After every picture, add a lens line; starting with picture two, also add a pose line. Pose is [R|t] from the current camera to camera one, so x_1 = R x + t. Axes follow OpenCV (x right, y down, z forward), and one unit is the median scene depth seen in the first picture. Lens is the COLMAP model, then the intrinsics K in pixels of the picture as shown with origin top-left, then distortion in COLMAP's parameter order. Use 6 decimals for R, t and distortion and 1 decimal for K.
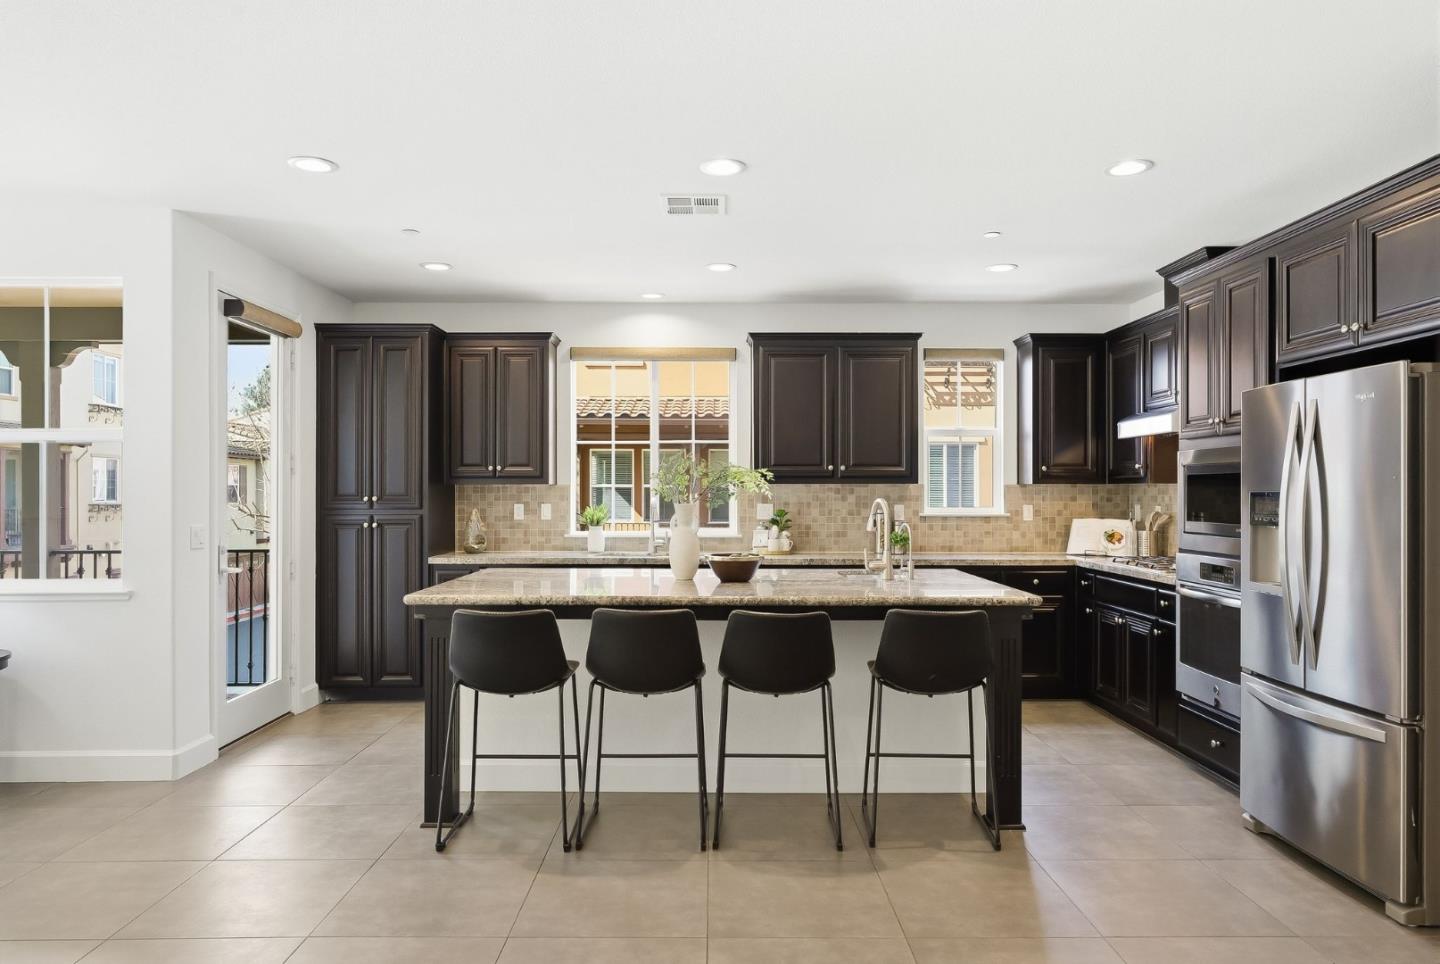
lens RADIAL K [[954.9, 0, 720.0], [0, 954.9, 482.0], [0, 0, 1]] dist [0.001094, -0.000795]
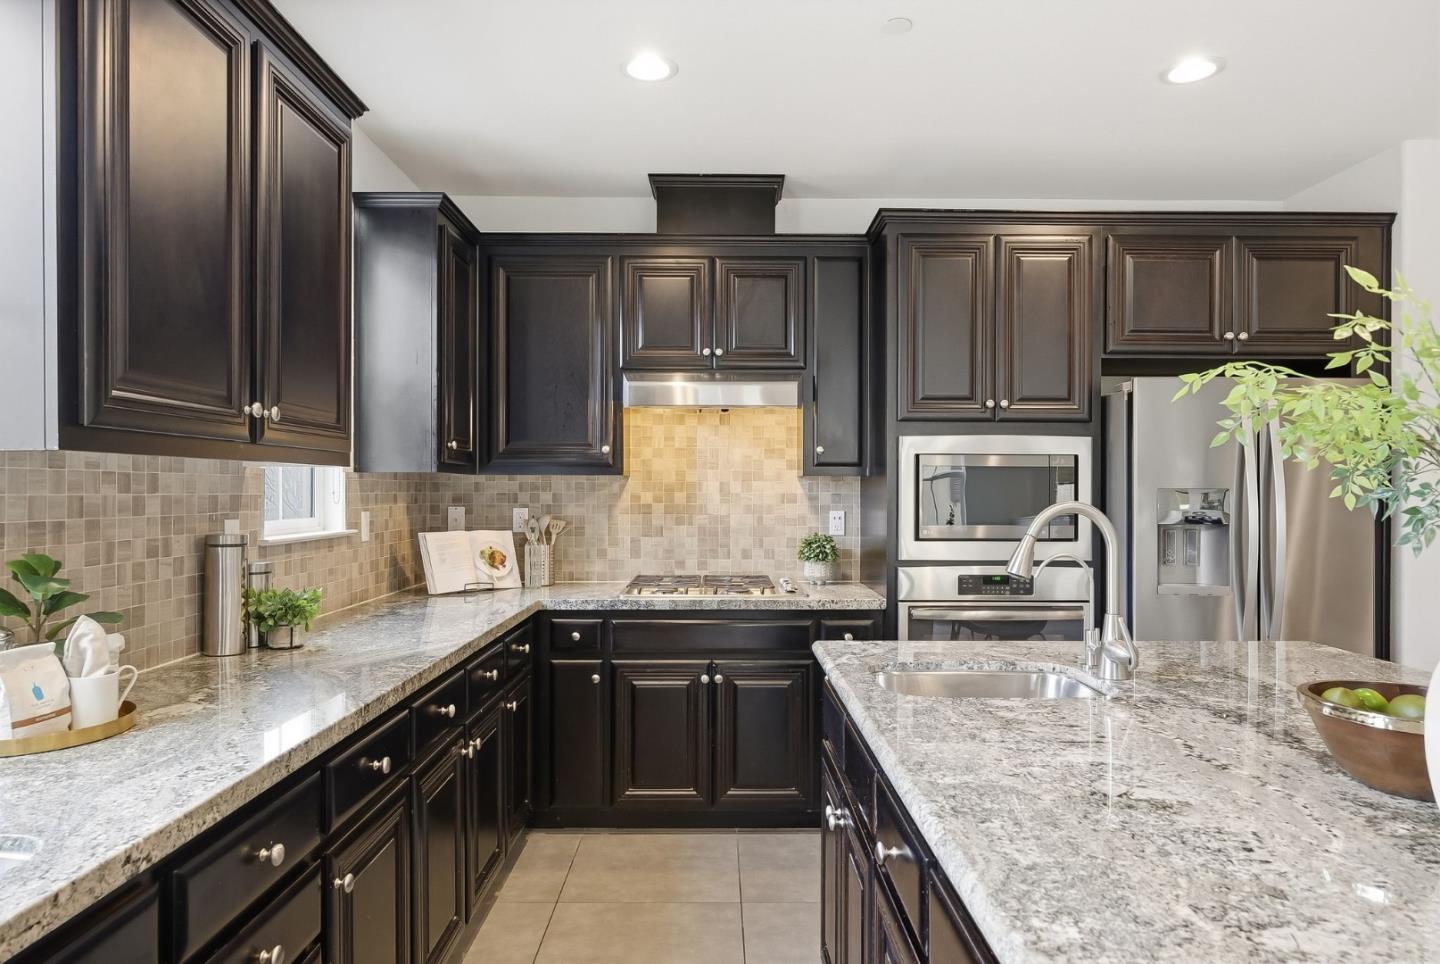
lens RADIAL K [[882.7, 0, 720.0], [0, 882.7, 482.0], [0, 0, 1]] dist [-0.023854, -0.000625]
pose [[0.004462, 0.007896, 0.999959, -0.170806], [-0.011699, 0.999901, -0.007843, 0.009594], [-0.999922, -0.011663, 0.004554, 0.833673]]
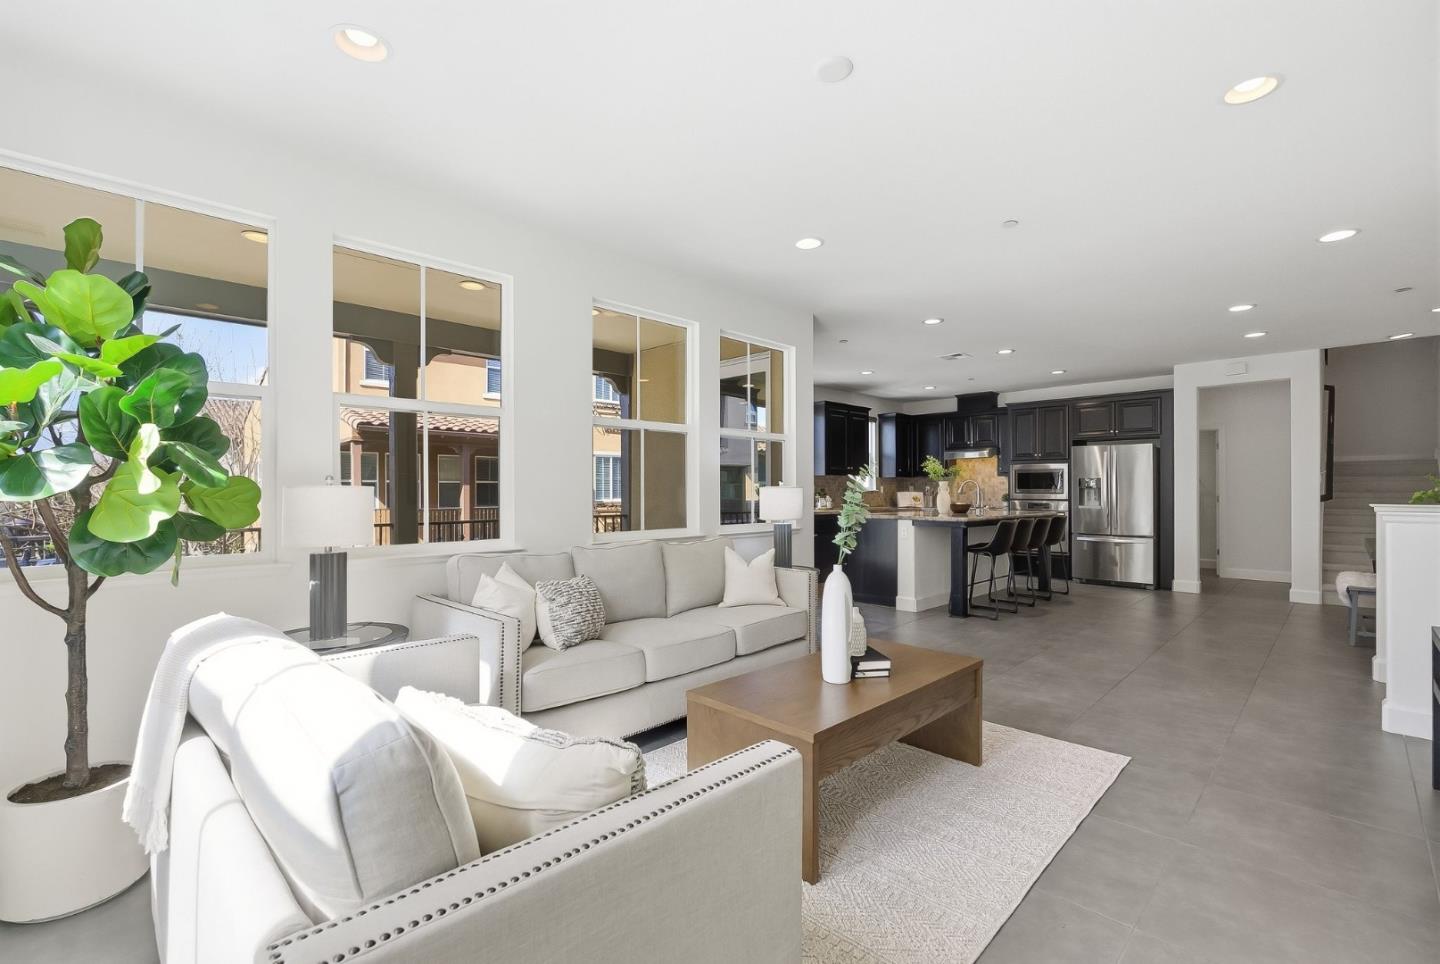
lens RADIAL K [[631.0, 0, 722.1], [0, 631.0, 488.3], [0, 0, 1]] dist [-0.009948, 0.000202]
pose [[0.710861, 0.000392, 0.703332, -1.060495], [-0.004292, 0.999984, 0.003781, 0.025645], [-0.703319, -0.005706, 0.710851, 0.198688]]
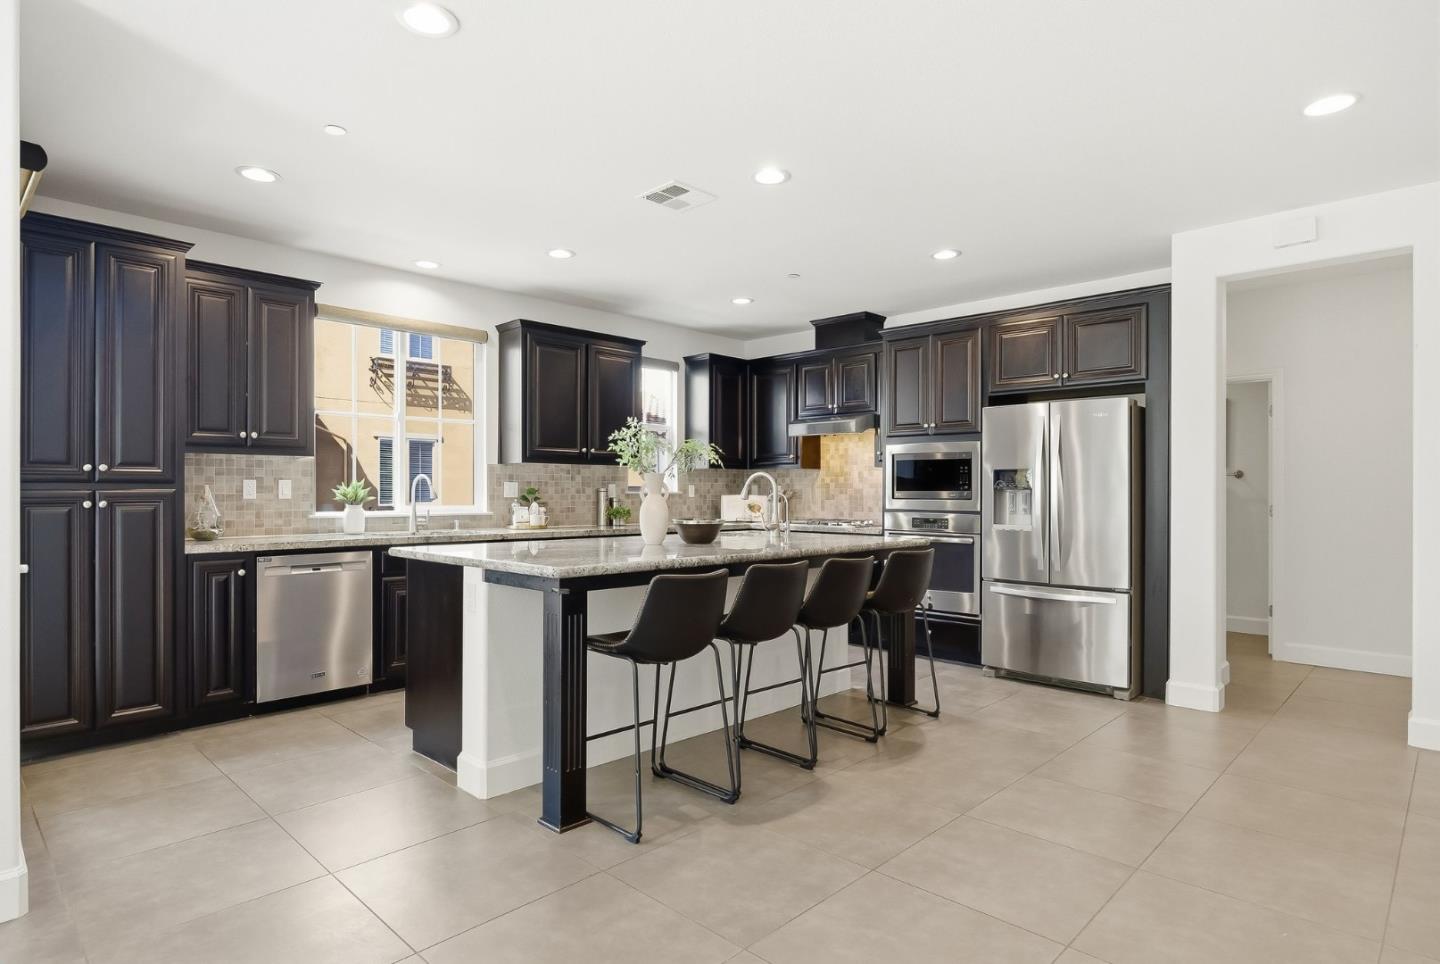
lens RADIAL K [[785.6, 0, 726.8], [0, 785.6, 489.0], [0, 0, 1]] dist [-0.001045, 0.000090]
pose [[0.697146, 0.002533, 0.716925, -0.425008], [-0.009001, 0.999946, 0.005220, 0.024302], [-0.716873, -0.010092, 0.697131, 0.231079]]
